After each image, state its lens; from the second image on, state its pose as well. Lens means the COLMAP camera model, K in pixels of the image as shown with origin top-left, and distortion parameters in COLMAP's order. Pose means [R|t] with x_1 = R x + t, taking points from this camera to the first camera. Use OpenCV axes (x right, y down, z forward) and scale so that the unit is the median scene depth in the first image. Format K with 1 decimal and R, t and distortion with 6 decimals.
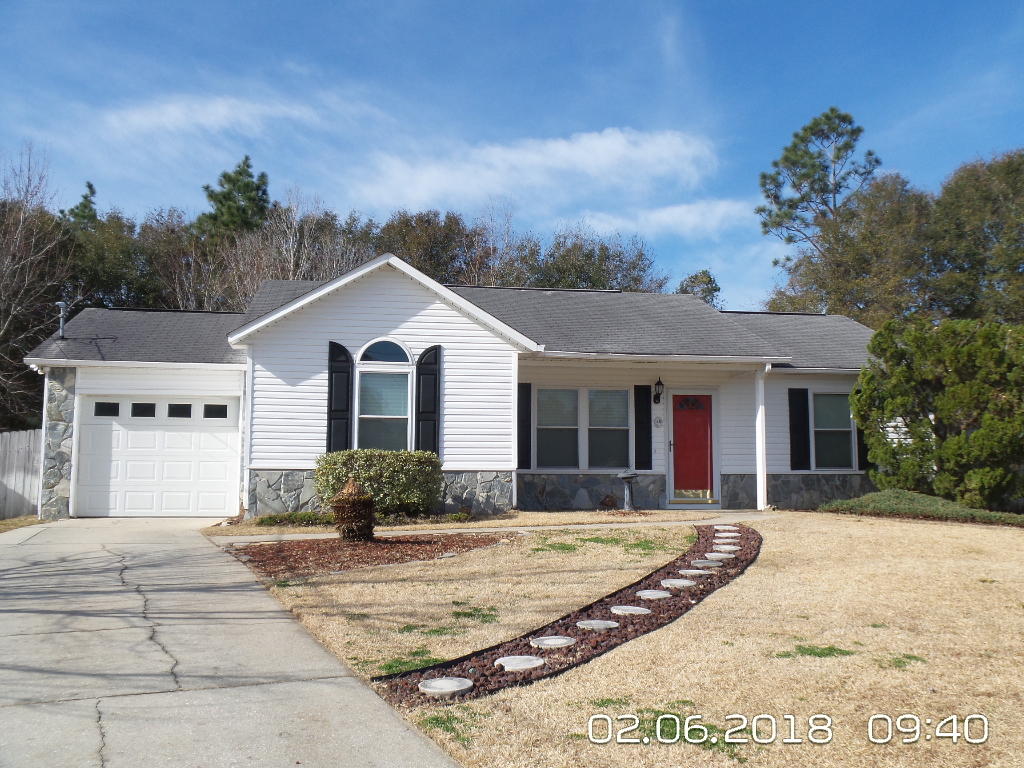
lens RADIAL K [[986.8, 0, 525.7], [0, 986.8, 381.9], [0, 0, 1]] dist [-0.026298, -0.004826]
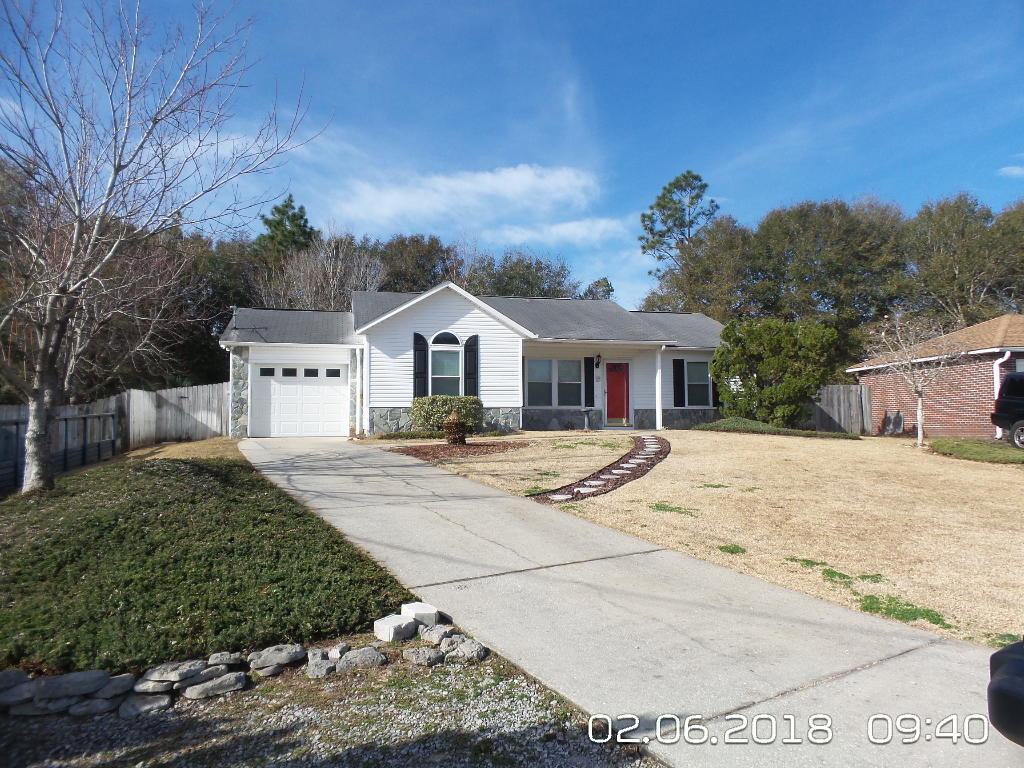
lens RADIAL K [[710.4, 0, 511.4], [0, 710.4, 374.2], [0, 0, 1]] dist [-0.018335, 0.000527]
pose [[0.997266, -0.001524, 0.073879, -0.109423], [-0.001275, 0.999284, 0.037820, -0.014124], [-0.073883, -0.037811, 0.996550, -0.217045]]
